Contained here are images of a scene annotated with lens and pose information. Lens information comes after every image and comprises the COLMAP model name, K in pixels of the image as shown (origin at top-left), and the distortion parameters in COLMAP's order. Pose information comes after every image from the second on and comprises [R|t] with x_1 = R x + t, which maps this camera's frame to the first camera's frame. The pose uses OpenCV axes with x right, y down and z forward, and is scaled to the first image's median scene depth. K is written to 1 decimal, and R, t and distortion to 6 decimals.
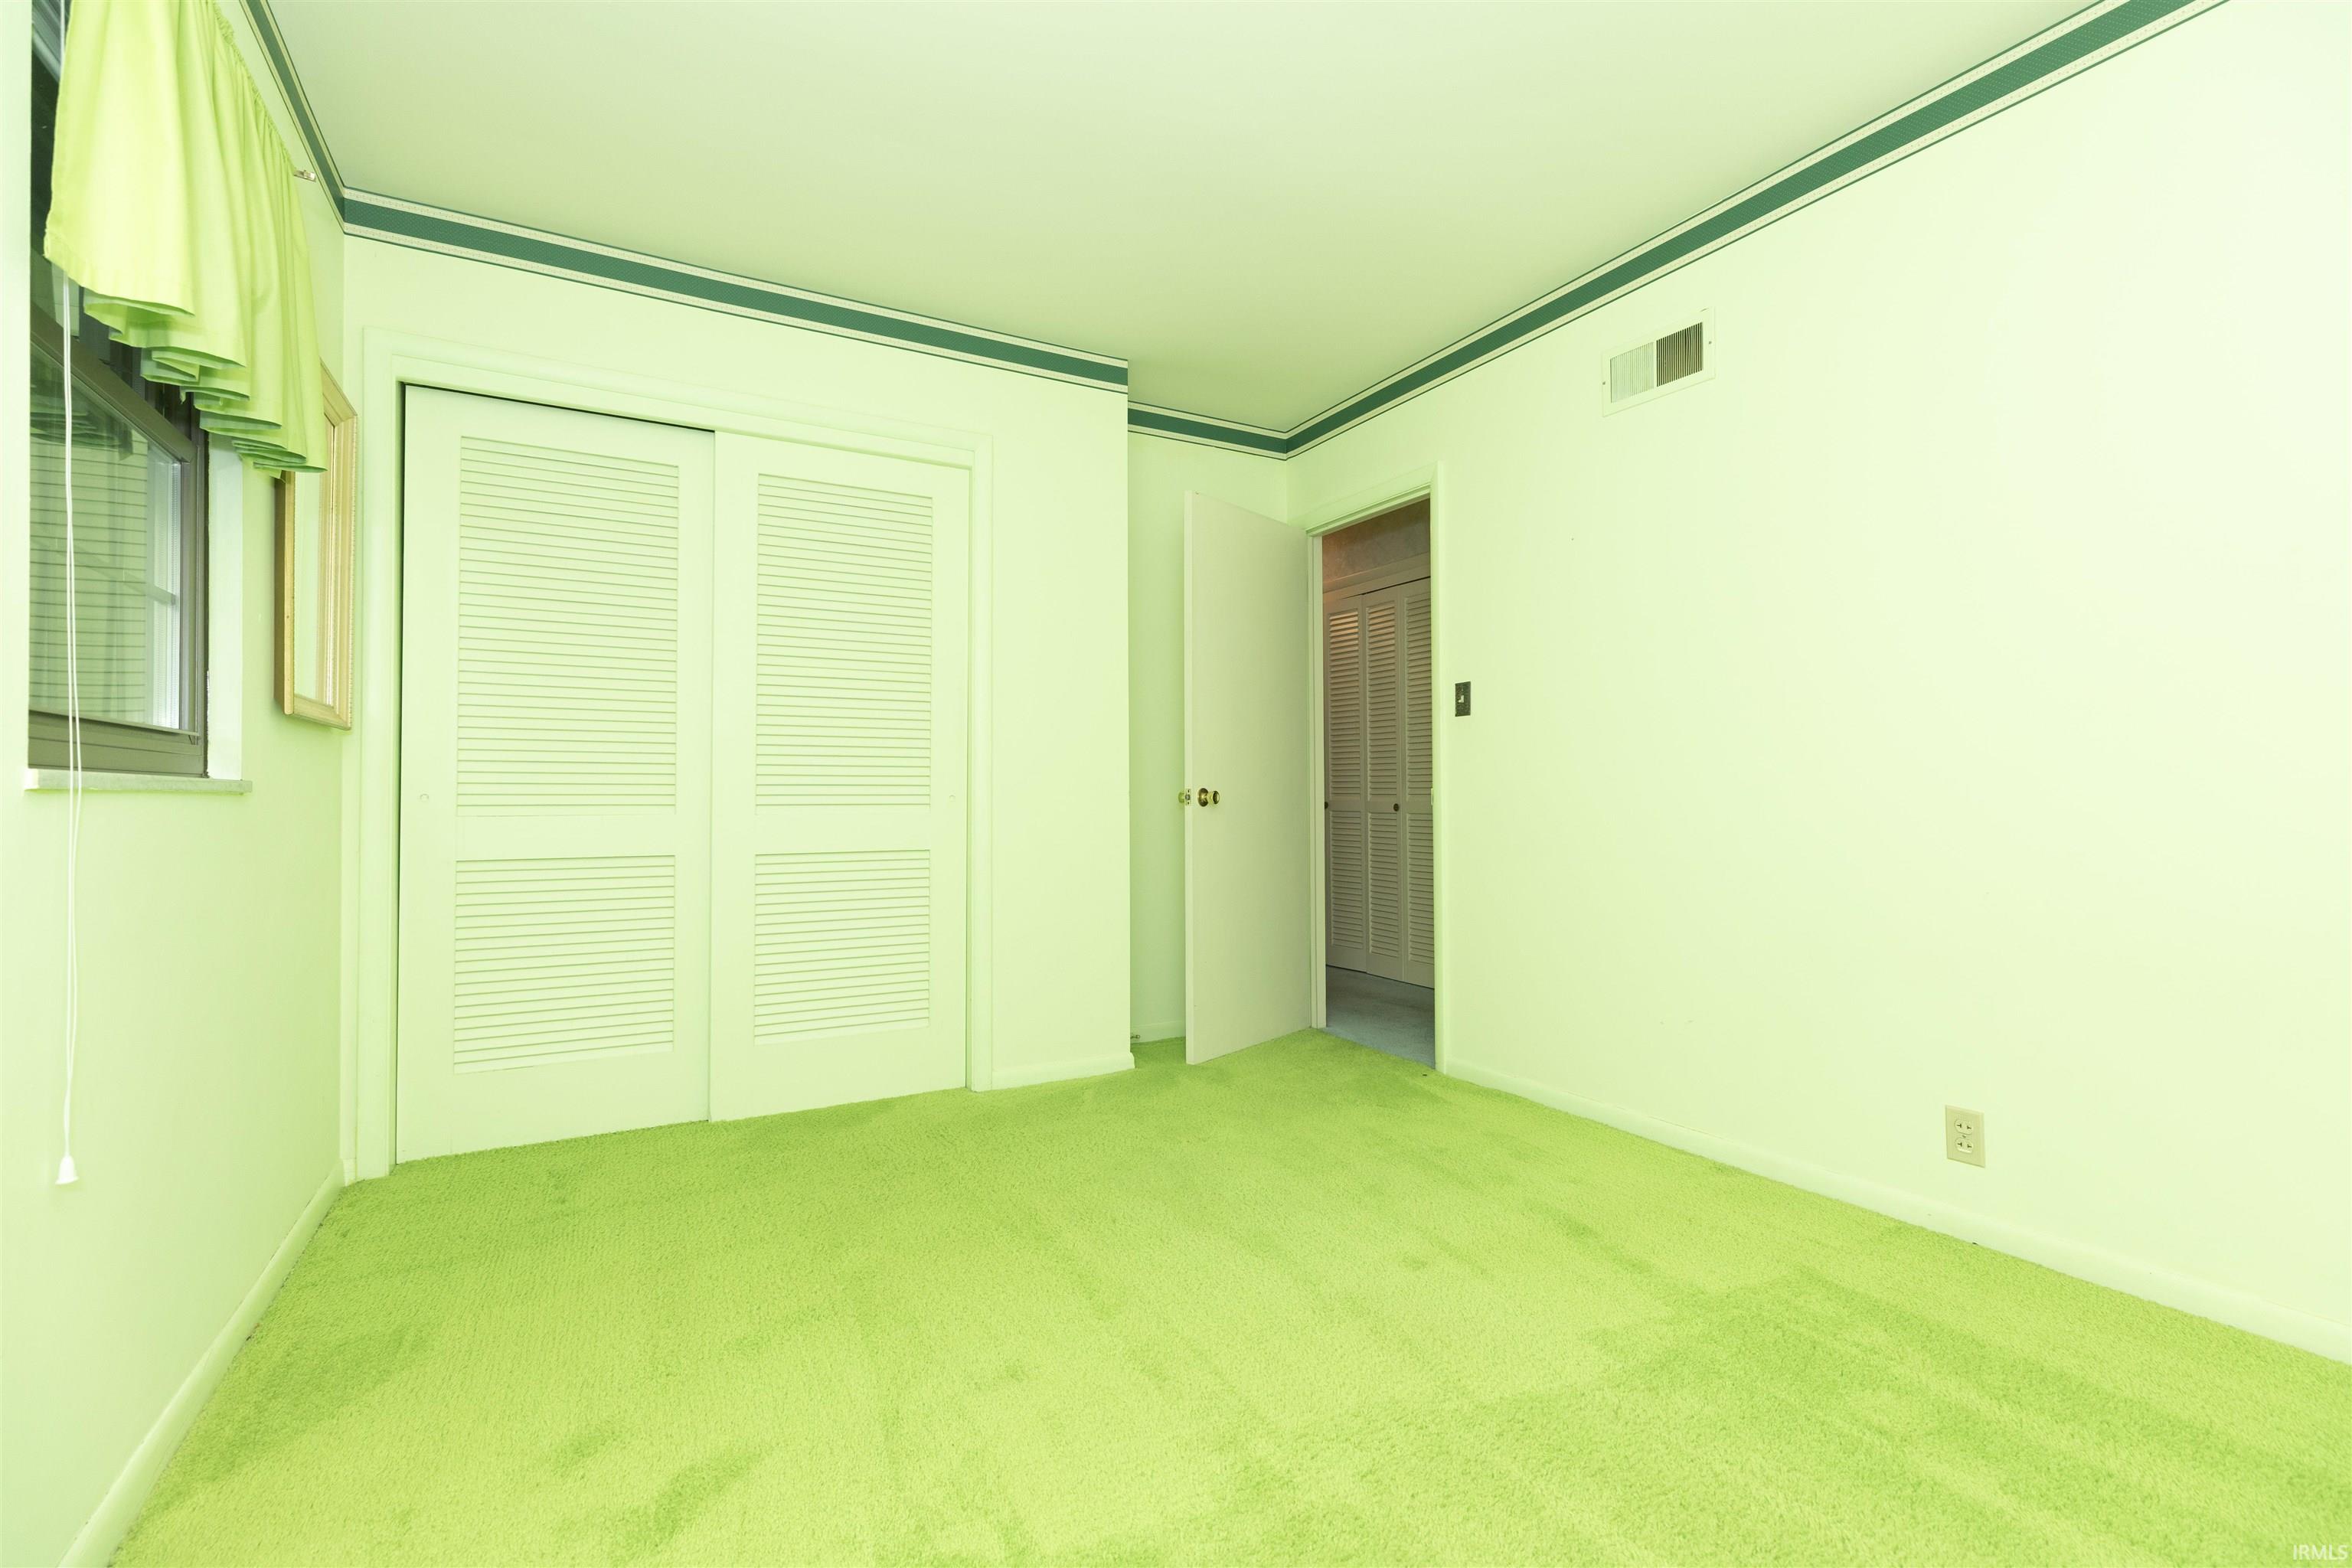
lens RADIAL K [[1048.5, 0, 1179.2], [0, 1048.5, 786.7], [0, 0, 1]] dist [-0.011039, -0.000003]
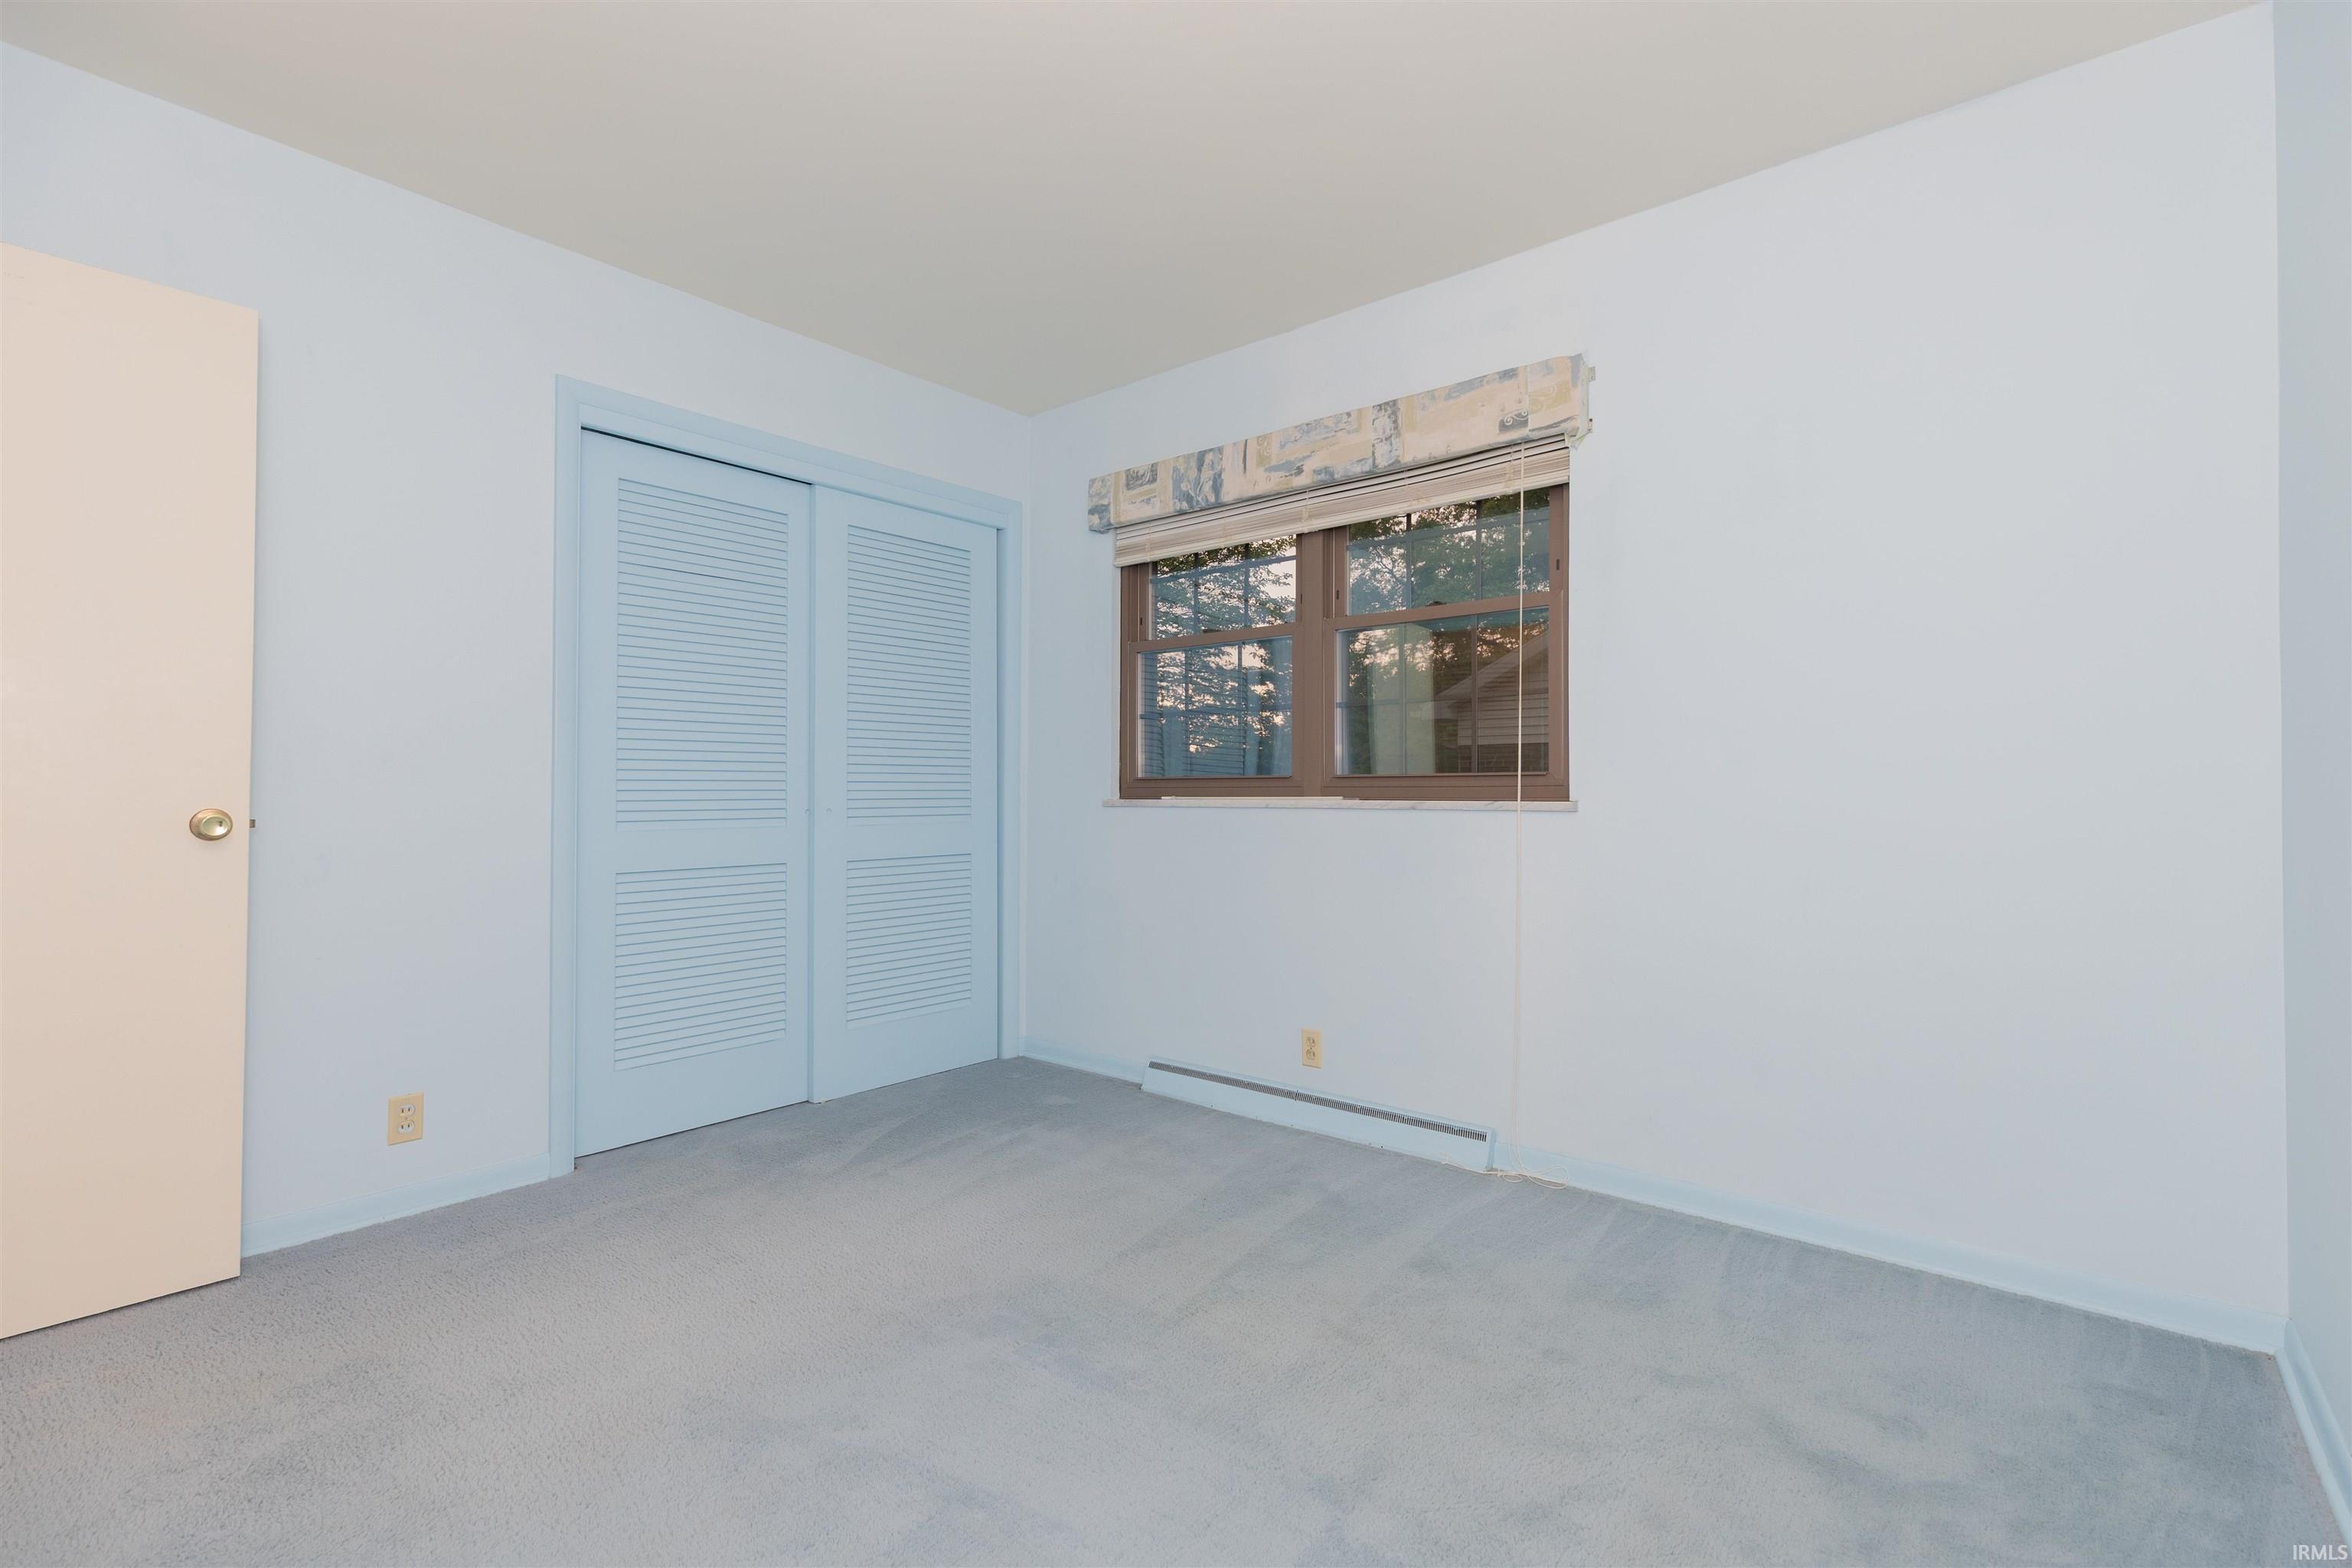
lens RADIAL K [[1048.5, 0, 1236.0], [0, 1048.5, 793.7], [0, 0, 1]] dist [-0.011039, -0.000003]
pose [[0.940476, -0.006697, 0.339794, -0.397426], [0.007577, 0.999970, -0.001263, -0.003860], [-0.339776, 0.003762, 0.940499, -0.203404]]
